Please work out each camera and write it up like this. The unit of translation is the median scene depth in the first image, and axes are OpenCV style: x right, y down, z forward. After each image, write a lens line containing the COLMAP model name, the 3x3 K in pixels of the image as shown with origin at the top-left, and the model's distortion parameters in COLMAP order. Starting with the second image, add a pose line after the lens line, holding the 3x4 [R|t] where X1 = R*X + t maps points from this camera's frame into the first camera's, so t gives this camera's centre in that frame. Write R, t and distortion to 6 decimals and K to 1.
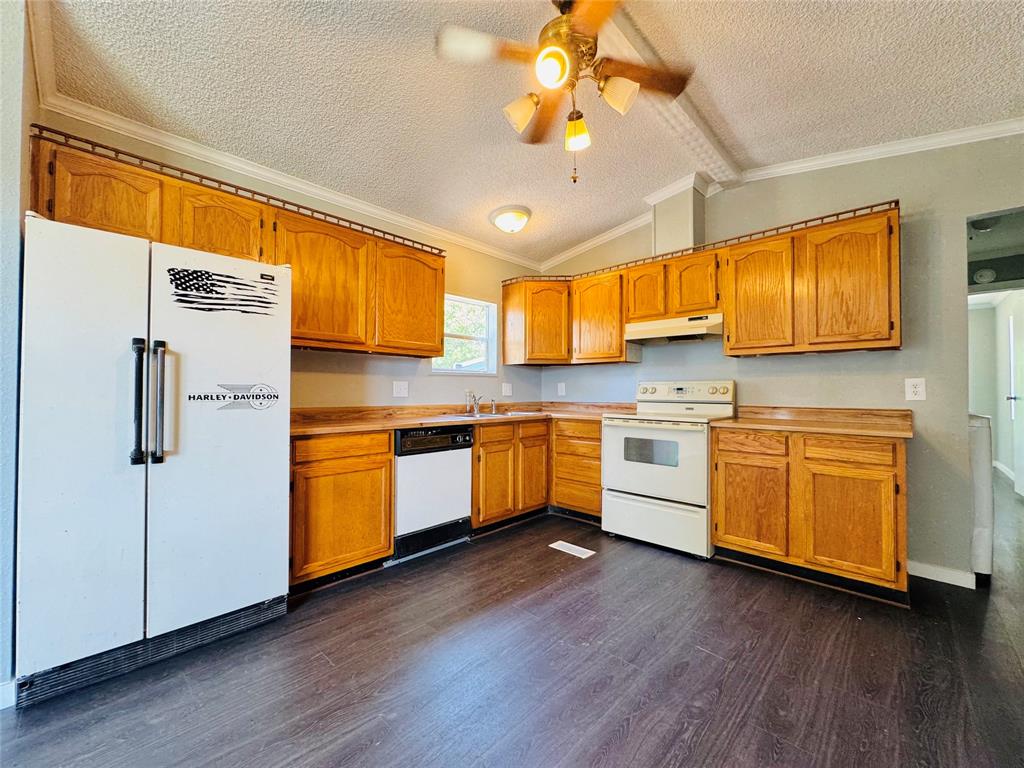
lens RADIAL K [[409.6, 0, 514.6], [0, 409.6, 383.4], [0, 0, 1]] dist [-0.002597, -0.000175]
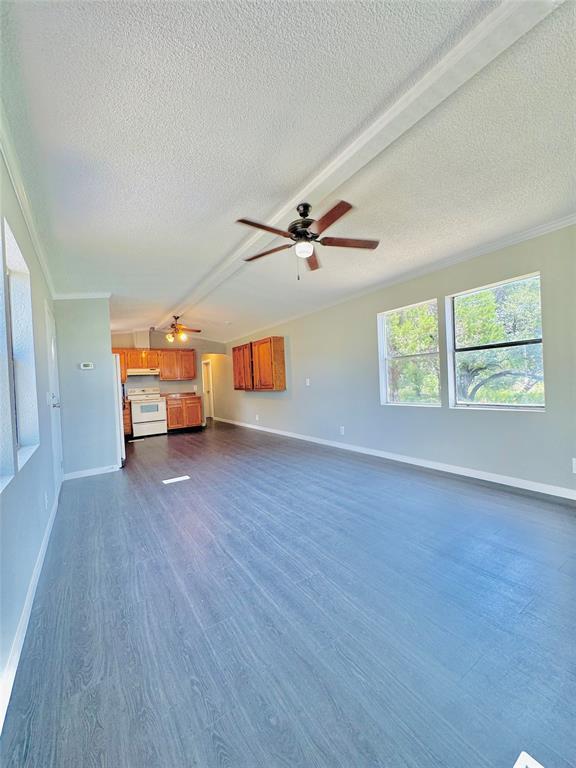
lens RADIAL K [[307.2, 0, 287.7], [0, 307.2, 384.9], [0, 0, 1]] dist [-0.002597, -0.000175]
pose [[0.217297, -0.024837, 0.975789, -1.943588], [0.034642, 0.999243, 0.017720, -0.038305], [-0.975491, 0.029953, 0.217993, -0.707104]]
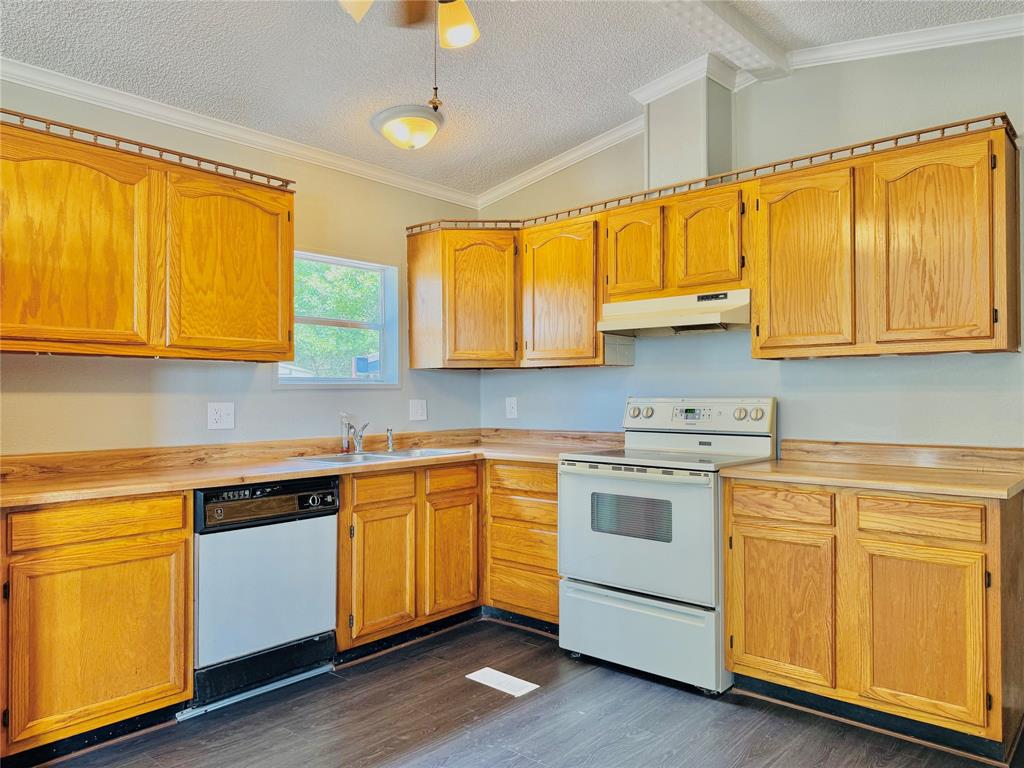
lens RADIAL K [[718.6, 0, 512.0], [0, 718.6, 384.0], [0, 0, 1]] dist [0.065910, -0.076413]
pose [[0.999316, -0.006796, 0.036358, 0.117595], [0.006645, 0.999969, 0.004253, -0.037786], [-0.036386, -0.004008, 0.999330, -0.068276]]
